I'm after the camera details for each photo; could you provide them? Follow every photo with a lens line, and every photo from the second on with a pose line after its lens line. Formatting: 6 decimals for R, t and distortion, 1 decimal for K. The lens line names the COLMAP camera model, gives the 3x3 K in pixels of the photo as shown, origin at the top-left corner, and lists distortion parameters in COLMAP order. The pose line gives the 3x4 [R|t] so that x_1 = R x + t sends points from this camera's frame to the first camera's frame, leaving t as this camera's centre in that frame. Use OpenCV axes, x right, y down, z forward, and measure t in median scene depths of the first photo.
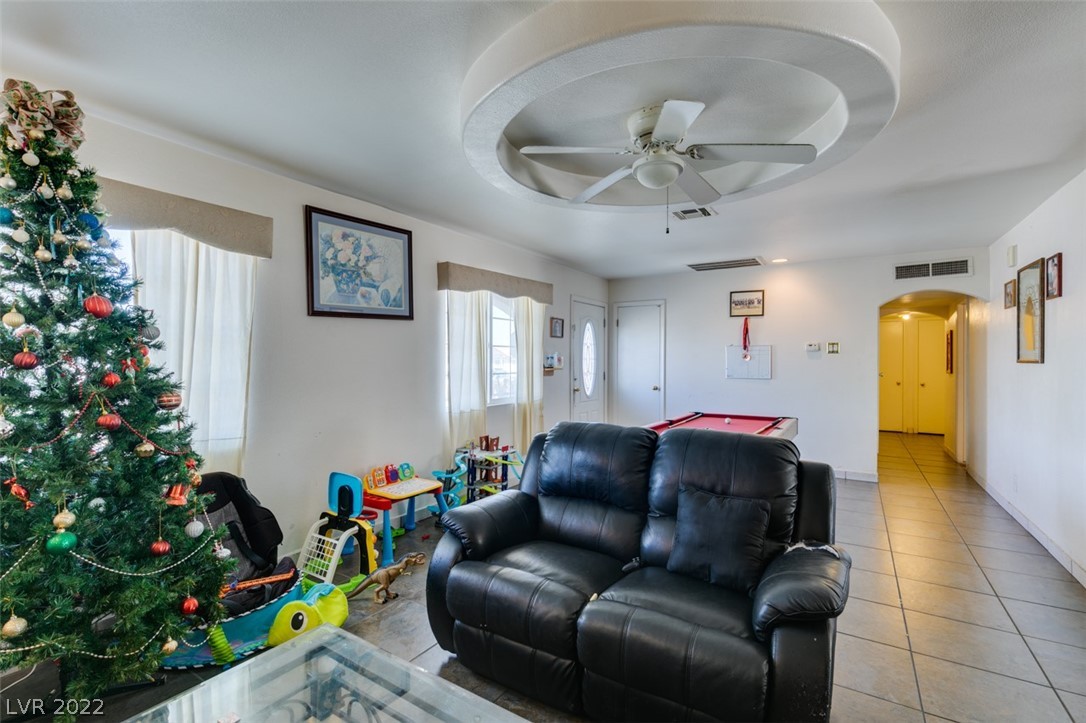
lens RADIAL K [[487.8, 0, 540.2], [0, 487.8, 361.4], [0, 0, 1]] dist [0.005887, -0.001751]
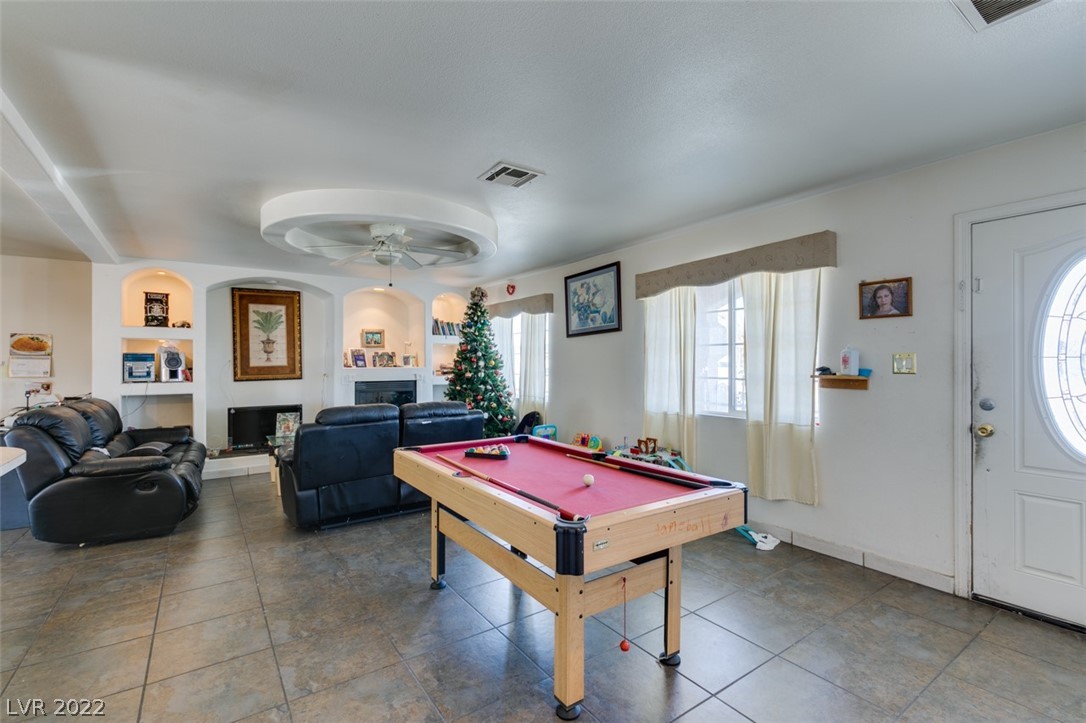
lens RADIAL K [[487.8, 0, 542.8], [0, 487.8, 358.2], [0, 0, 1]] dist [0.005887, -0.001751]
pose [[-0.381463, -0.009919, -0.924331, 0.844043], [-0.001043, 0.999946, -0.010300, -0.000278], [0.924384, -0.002965, -0.381453, 1.114557]]
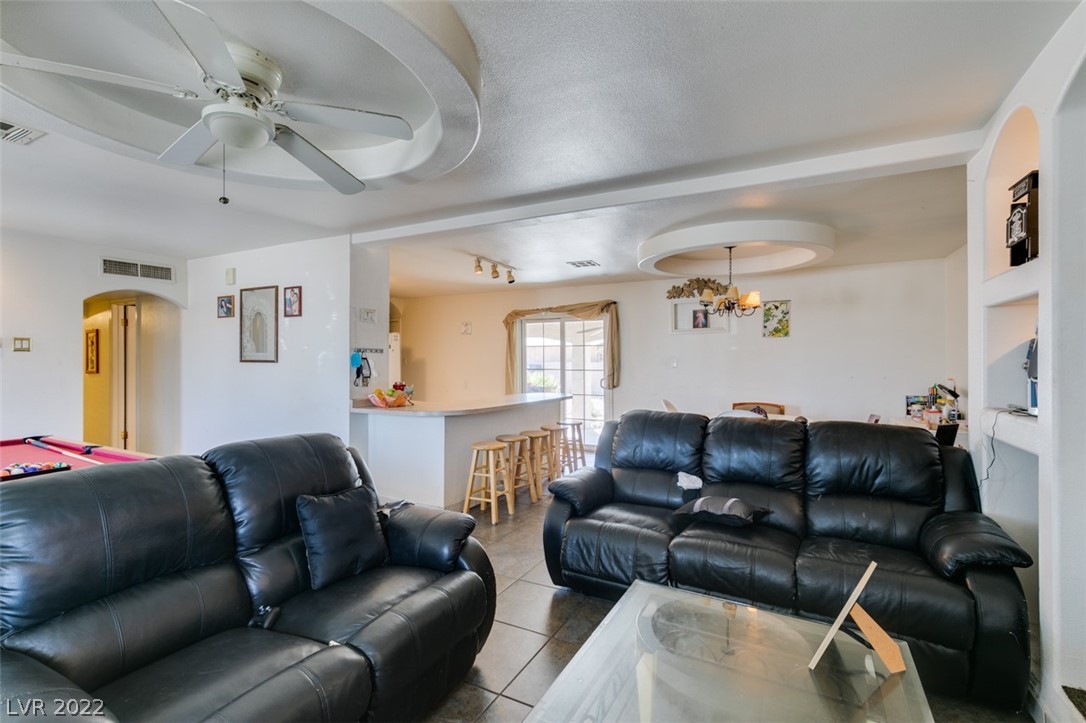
lens RADIAL K [[487.8, 0, 540.8], [0, 487.8, 361.1], [0, 0, 1]] dist [0.005887, -0.001751]
pose [[-0.075696, -0.003218, 0.997126, -0.304472], [0.001150, 0.999994, 0.003315, -0.002995], [-0.997130, 0.001397, -0.075692, 0.284963]]
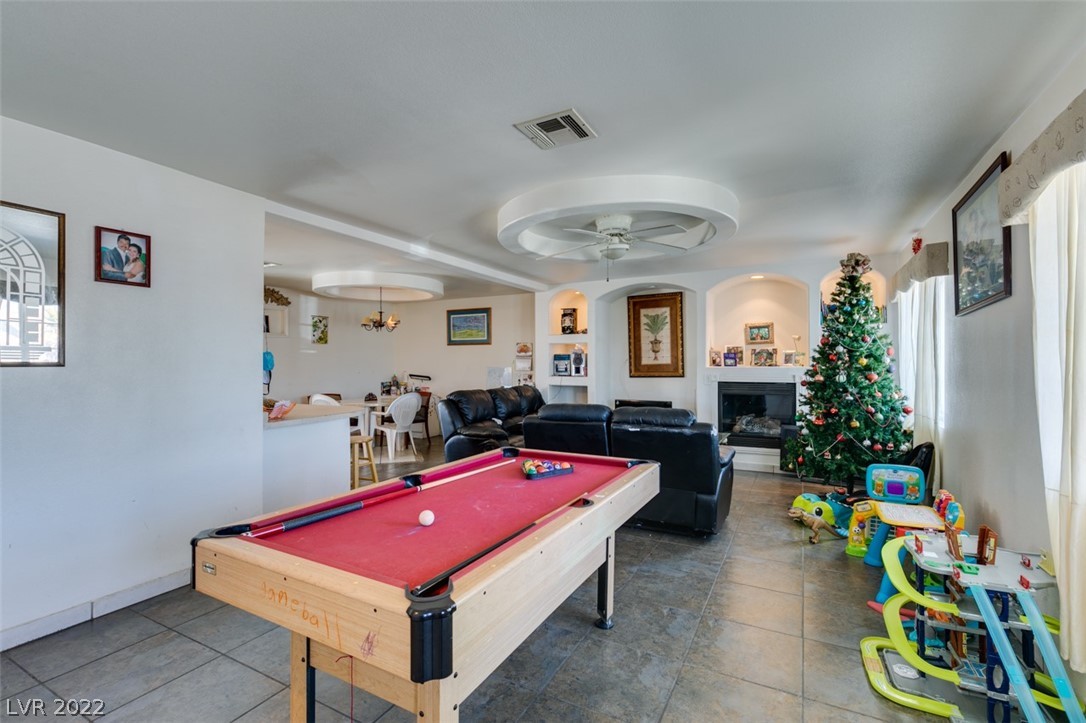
lens RADIAL K [[487.8, 0, 542.7], [0, 487.8, 361.2], [0, 0, 1]] dist [0.005887, -0.001751]
pose [[-0.997023, 0.000366, -0.077101, 0.311689], [0.000266, 0.999999, 0.001316, -0.003087], [0.077102, 0.001292, -0.997022, 1.348657]]
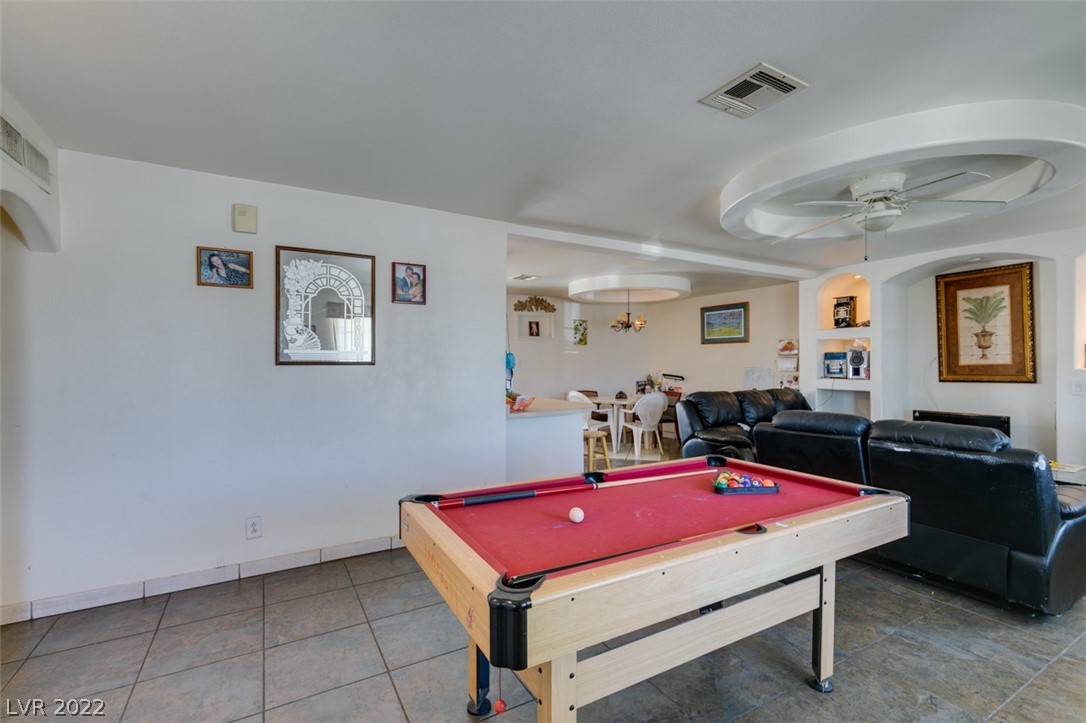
lens RADIAL K [[487.8, 0, 540.7], [0, 487.8, 362.1], [0, 0, 1]] dist [0.005887, -0.001751]
pose [[-0.886006, 0.000244, 0.463674, 0.220013], [0.002172, 0.999991, 0.003626, -0.003246], [-0.463669, 0.004220, -0.885999, 1.319046]]
